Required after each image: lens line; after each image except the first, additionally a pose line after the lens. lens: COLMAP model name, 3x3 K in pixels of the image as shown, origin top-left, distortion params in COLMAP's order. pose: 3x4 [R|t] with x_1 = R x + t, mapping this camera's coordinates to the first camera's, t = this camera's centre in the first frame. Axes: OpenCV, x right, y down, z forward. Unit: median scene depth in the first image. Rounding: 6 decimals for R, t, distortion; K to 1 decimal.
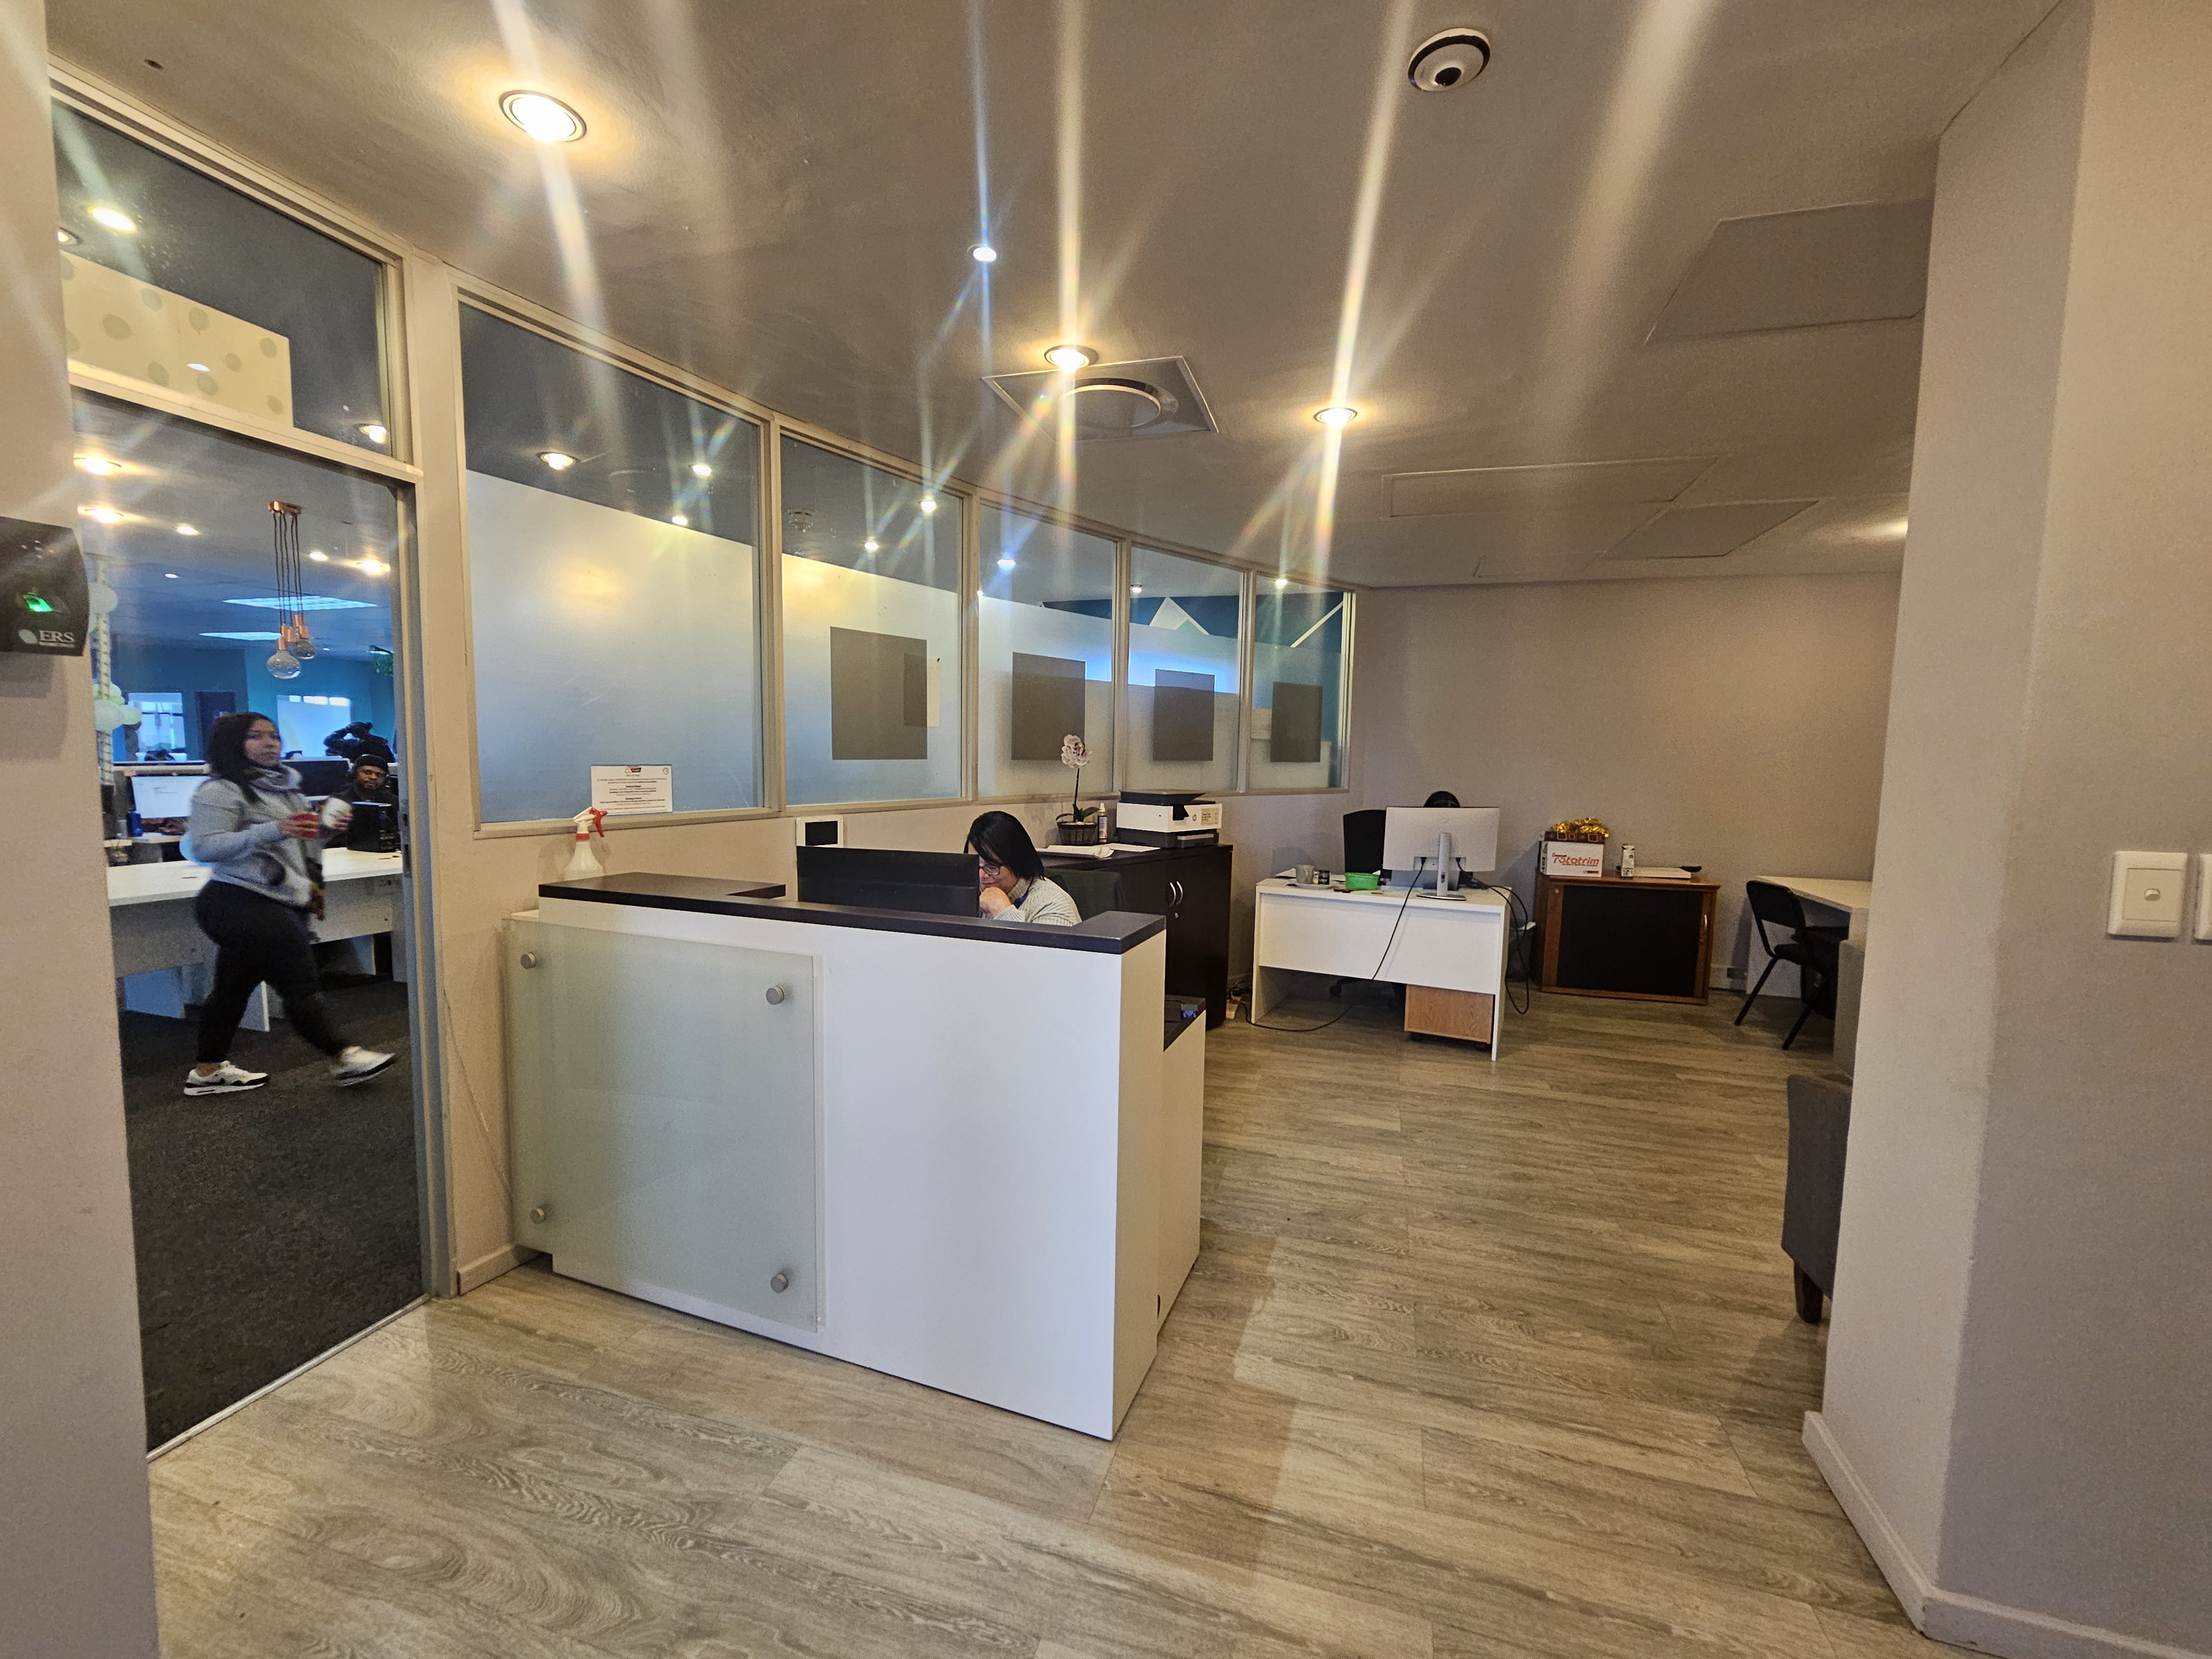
lens RADIAL K [[904.6, 0, 1106.0], [0, 904.6, 829.5], [0, 0, 1]] dist [0.001287, 0.000178]
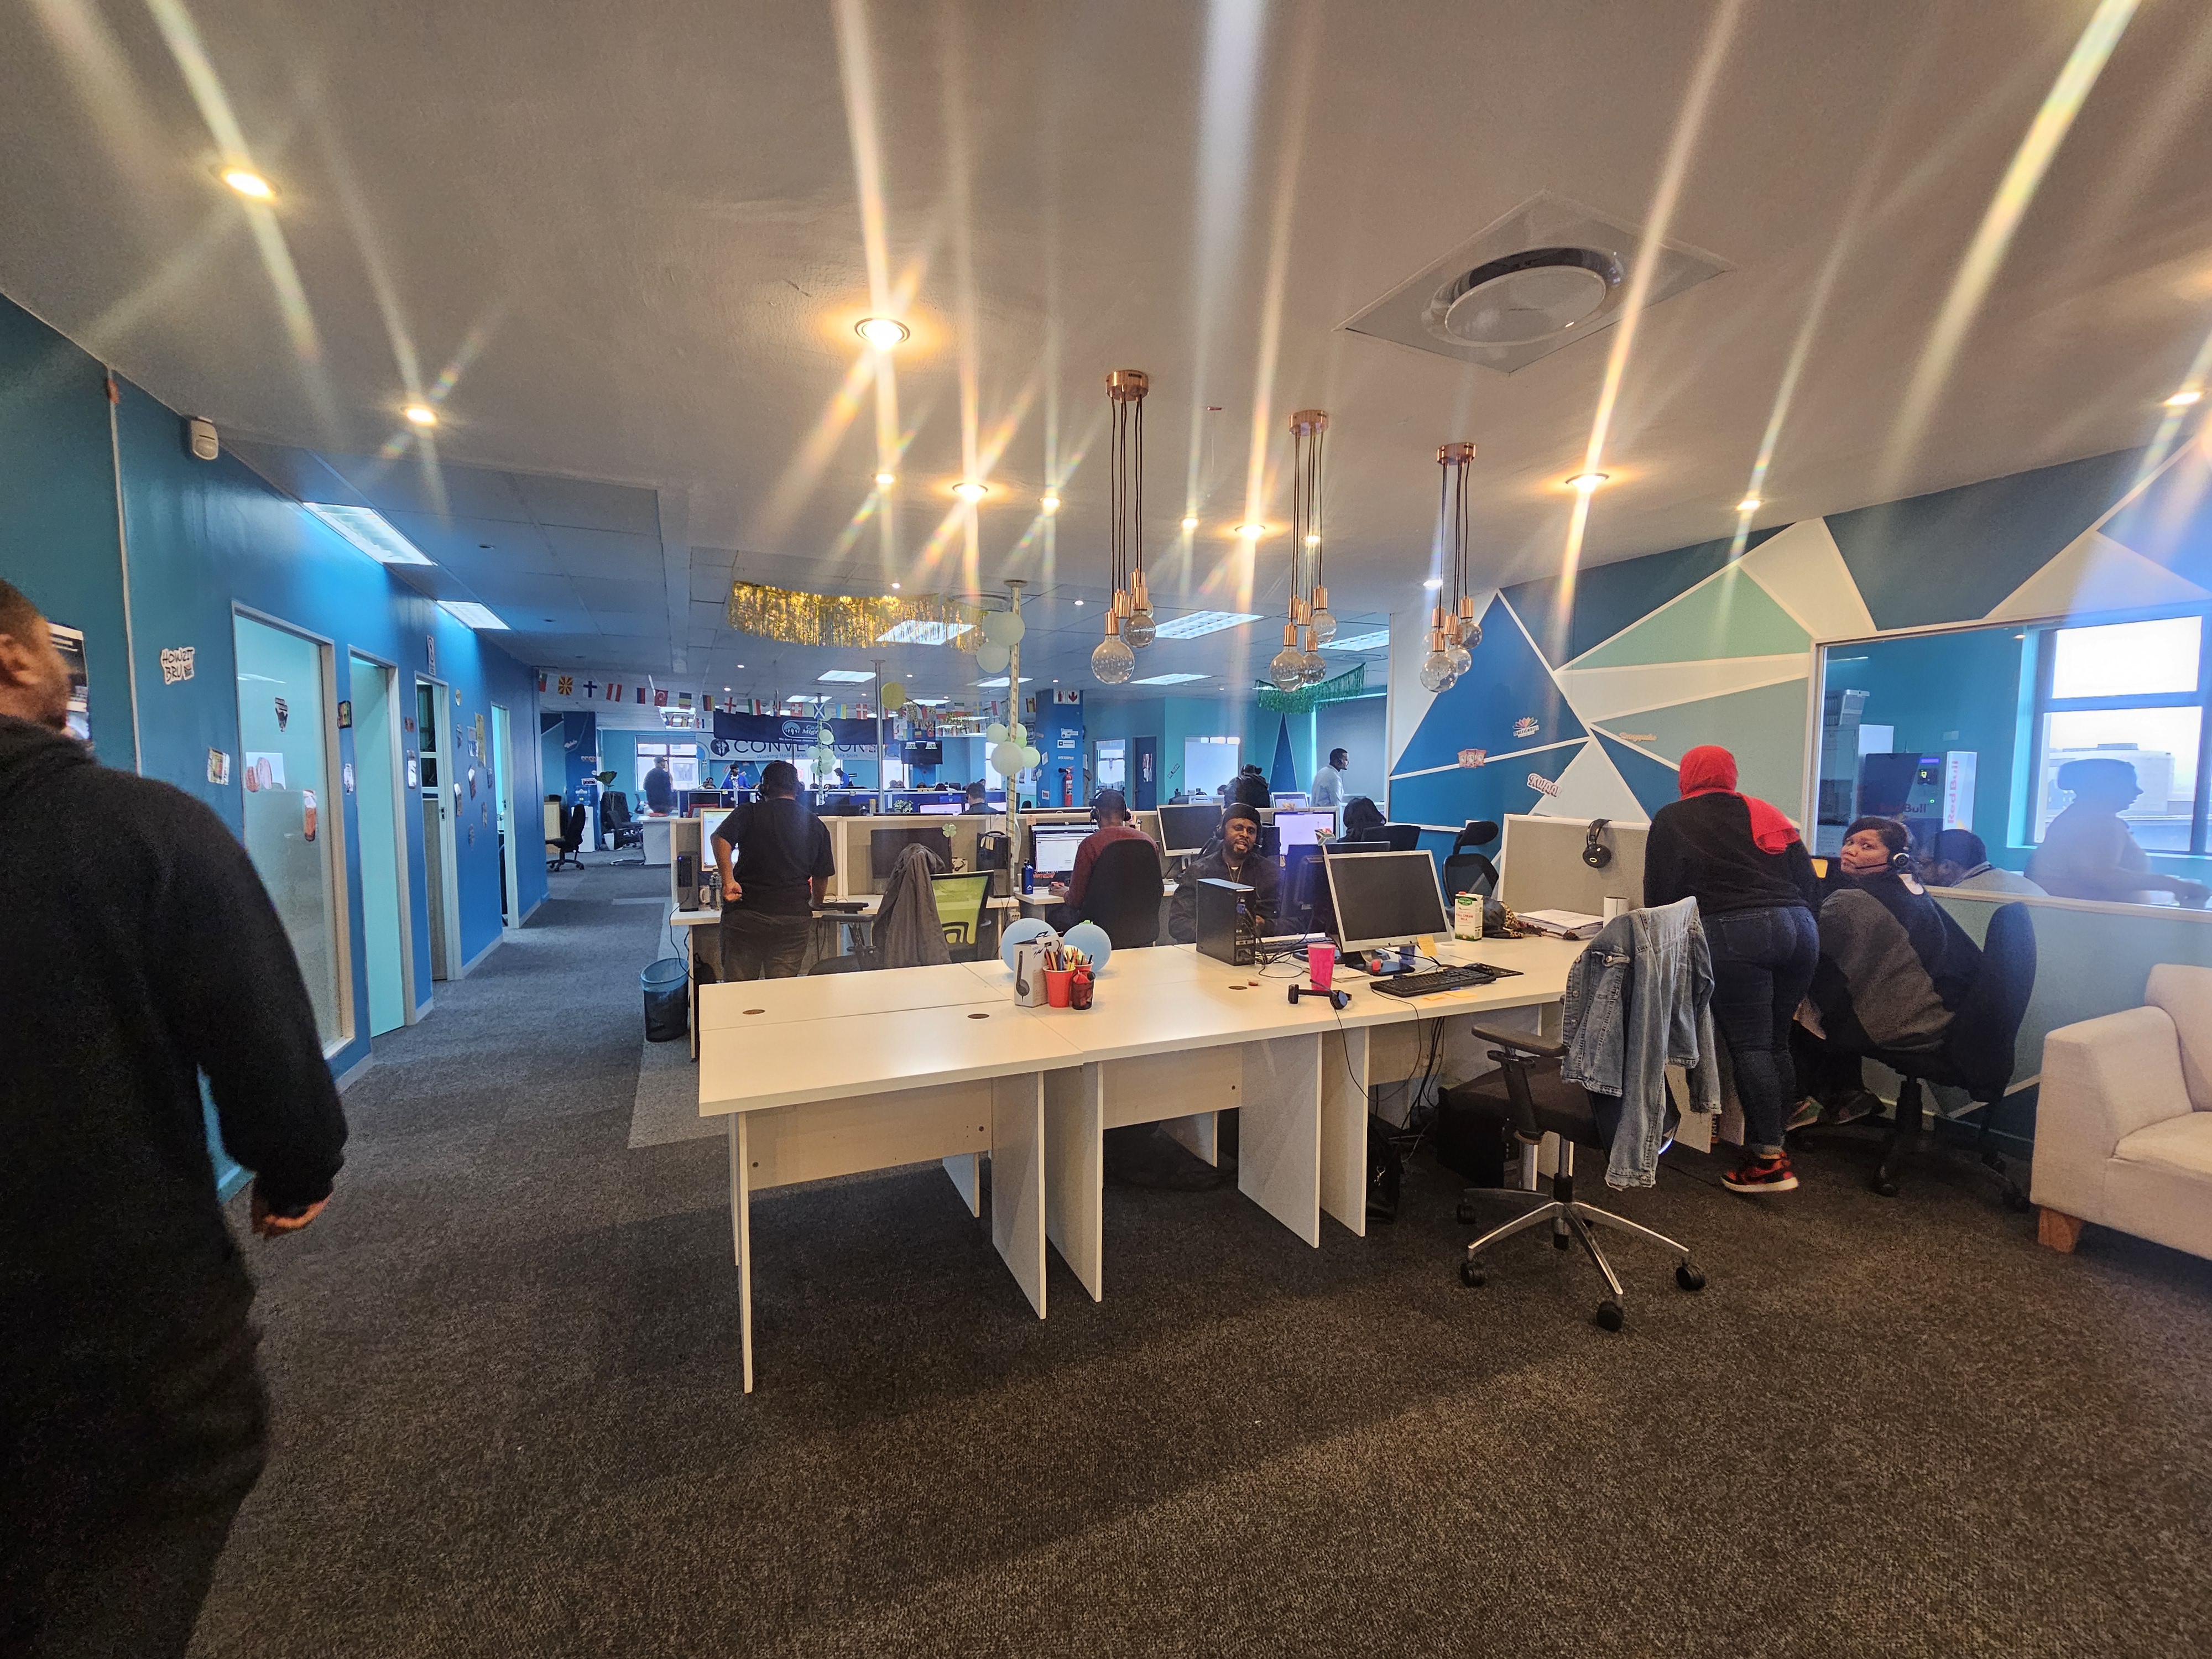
lens RADIAL K [[904.6, 0, 1106.0], [0, 904.6, 829.5], [0, 0, 1]] dist [0.001287, 0.000178]
pose [[0.662394, 0.029449, -0.748576, -0.318314], [-0.051698, 0.998642, -0.006459, -0.046924], [0.747369, 0.042978, 0.663017, 0.413230]]
